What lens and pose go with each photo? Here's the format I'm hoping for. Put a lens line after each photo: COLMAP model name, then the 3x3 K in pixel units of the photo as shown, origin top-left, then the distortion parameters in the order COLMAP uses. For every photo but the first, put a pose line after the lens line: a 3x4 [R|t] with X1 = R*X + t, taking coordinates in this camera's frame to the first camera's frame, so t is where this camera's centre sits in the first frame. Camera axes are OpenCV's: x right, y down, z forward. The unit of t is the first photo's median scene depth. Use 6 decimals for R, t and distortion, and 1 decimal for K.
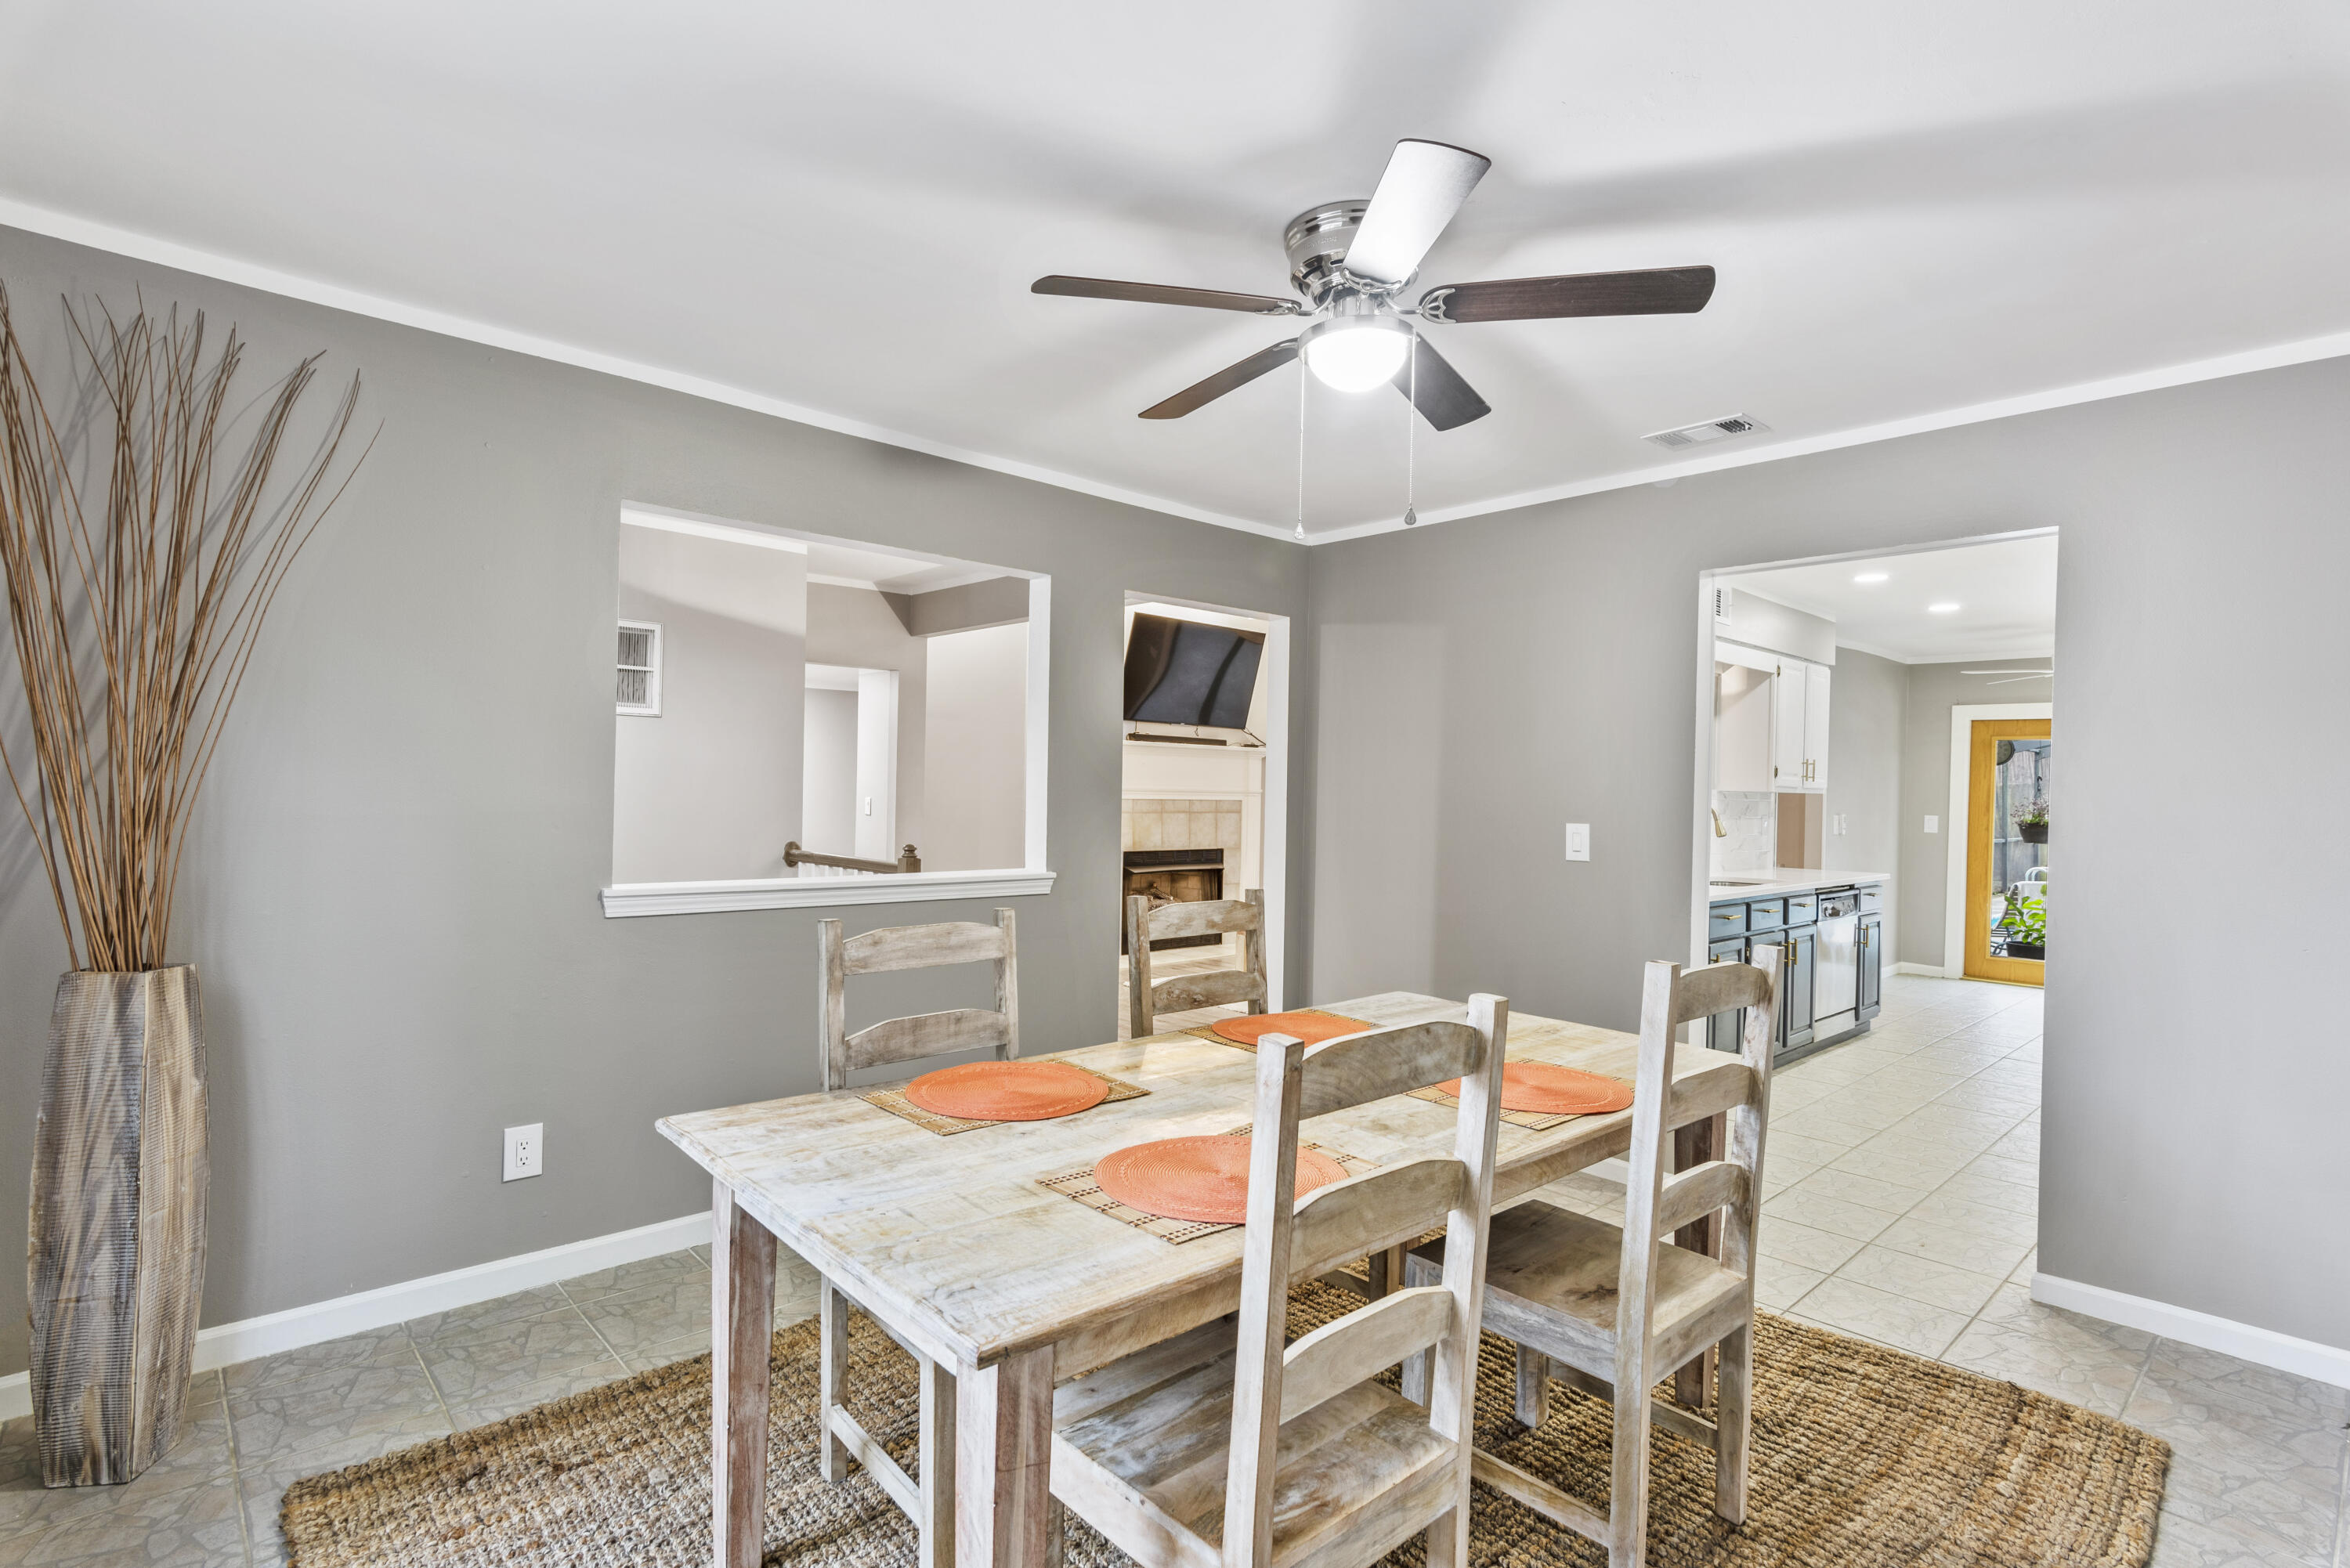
lens RADIAL K [[1149.5, 0, 1166.0], [0, 1149.5, 798.8], [0, 0, 1]] dist [0.002024, 0.000456]
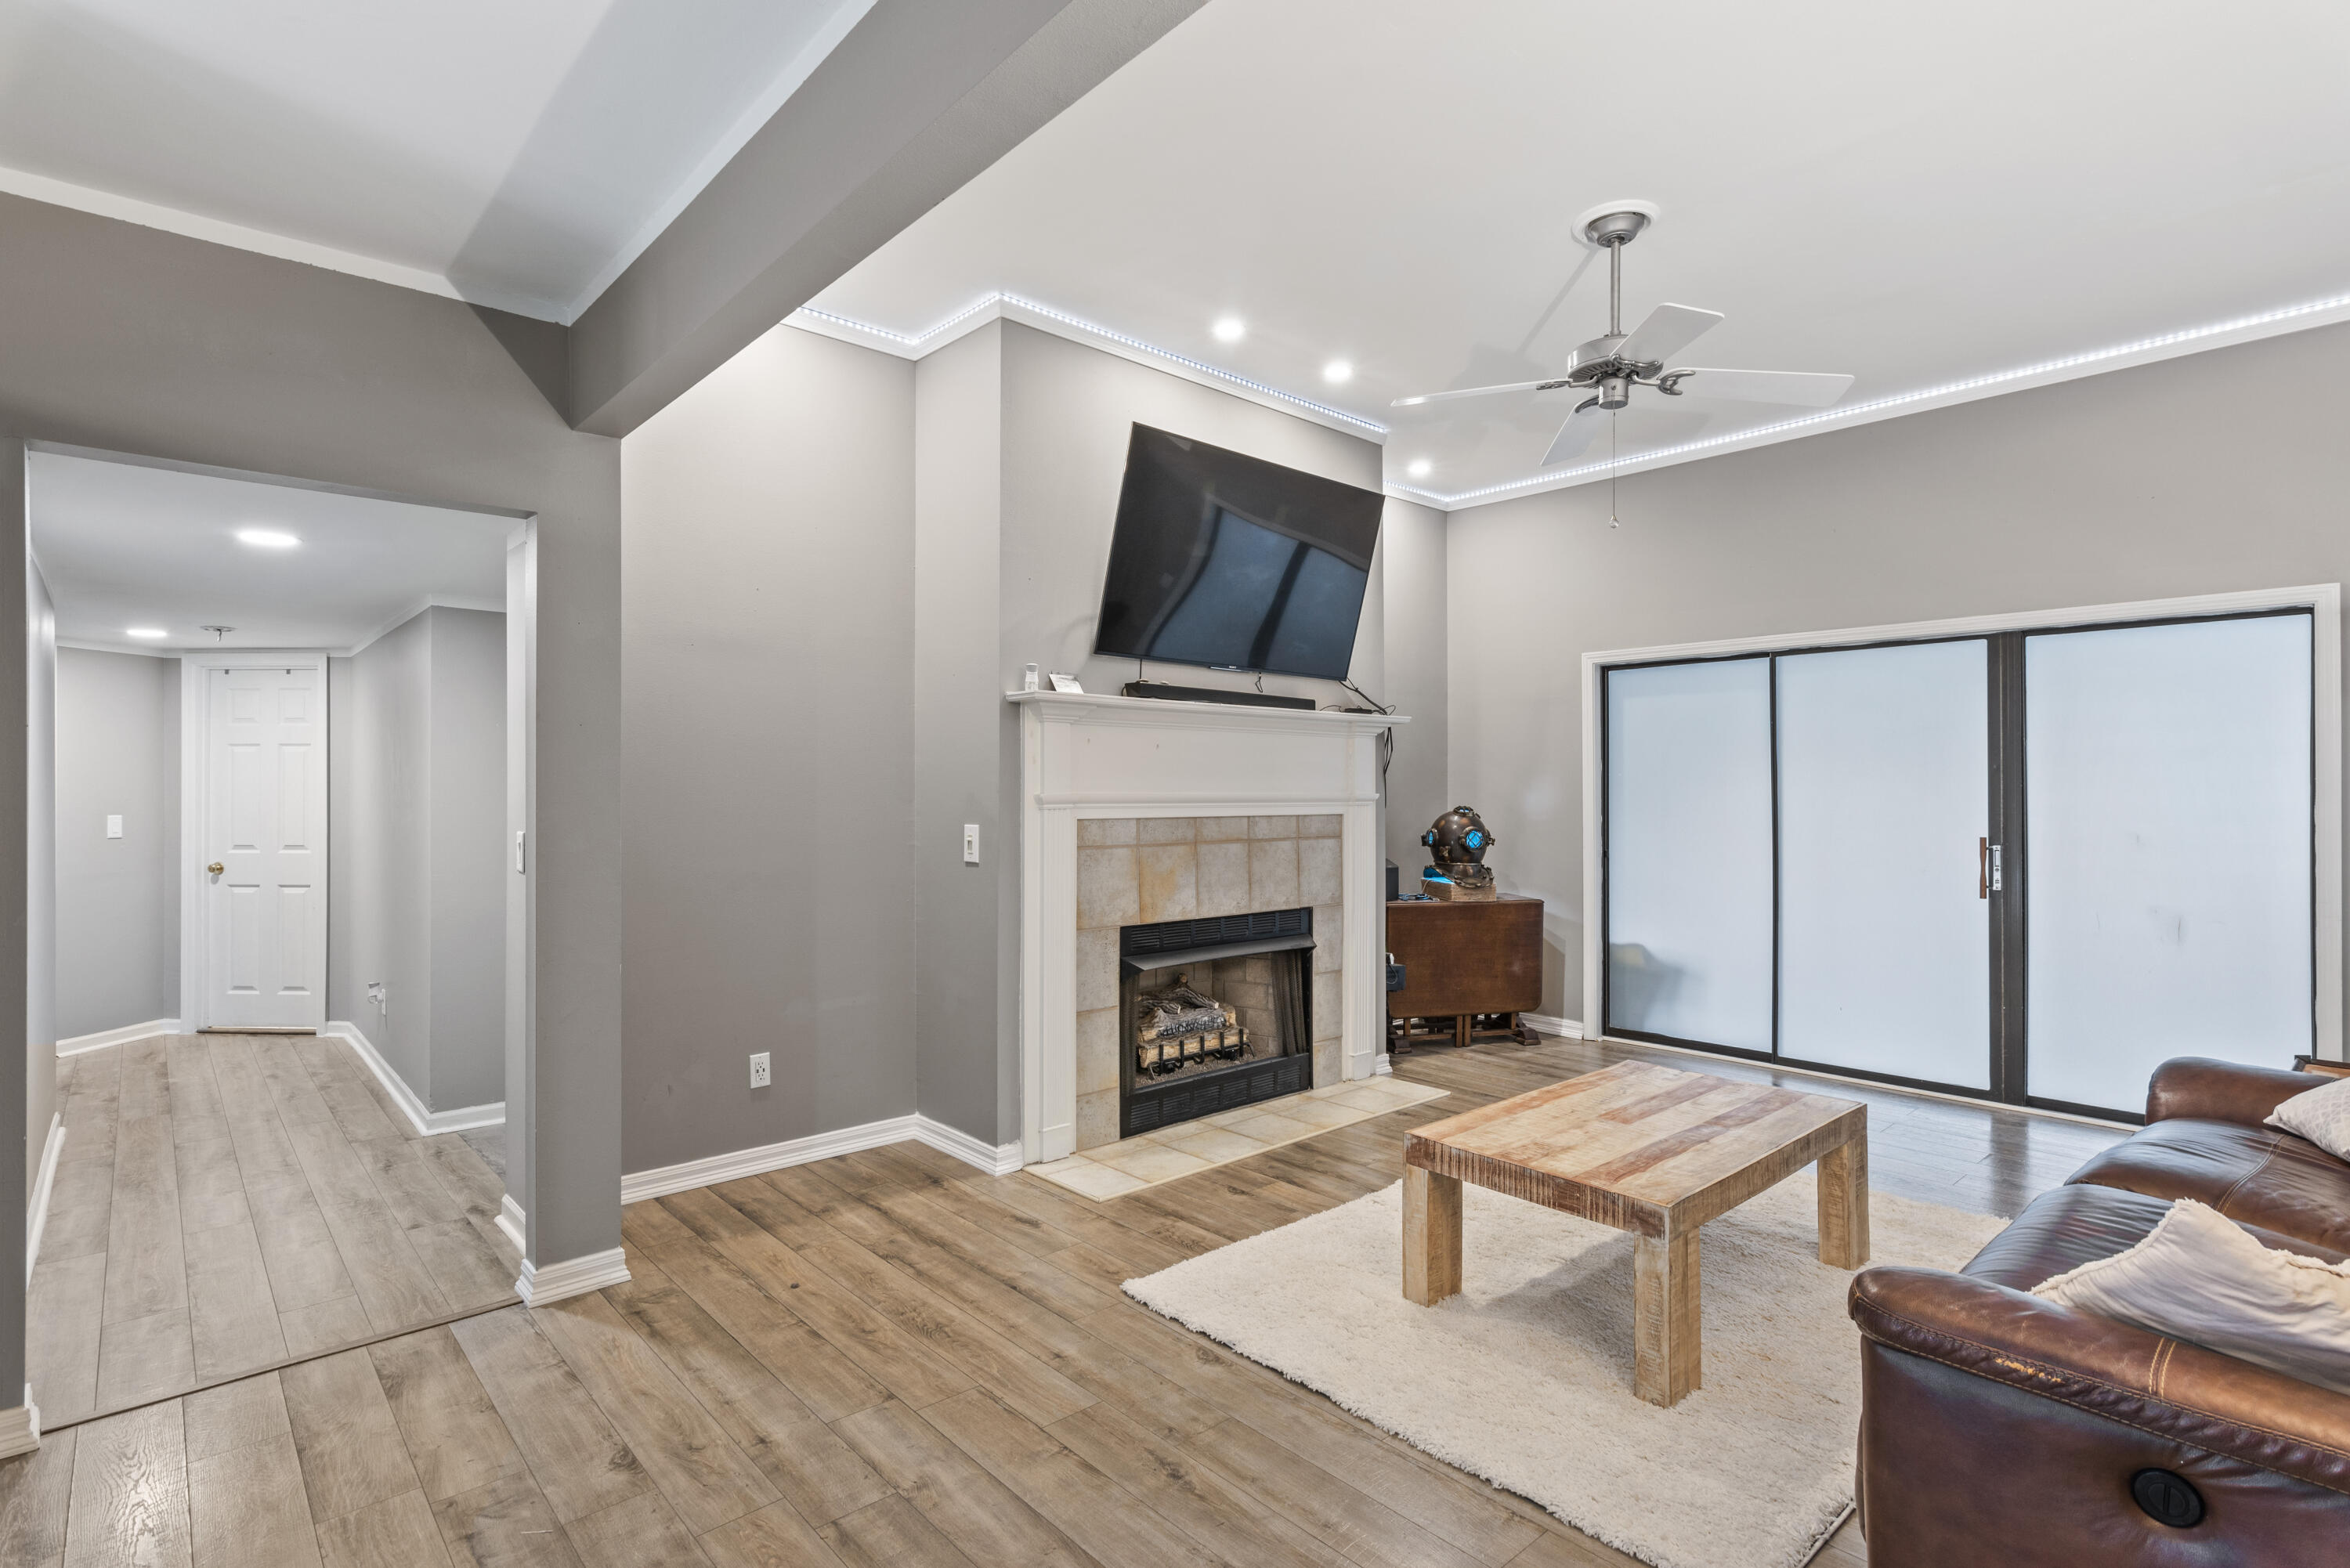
lens RADIAL K [[1149.5, 0, 1166.0], [0, 1149.5, 798.8], [0, 0, 1]] dist [0.002024, 0.000456]
pose [[0.999772, -0.021060, -0.003468, -0.013822], [0.021051, 0.999775, -0.002718, -0.006295], [0.003525, 0.002645, 0.999990, 0.479773]]
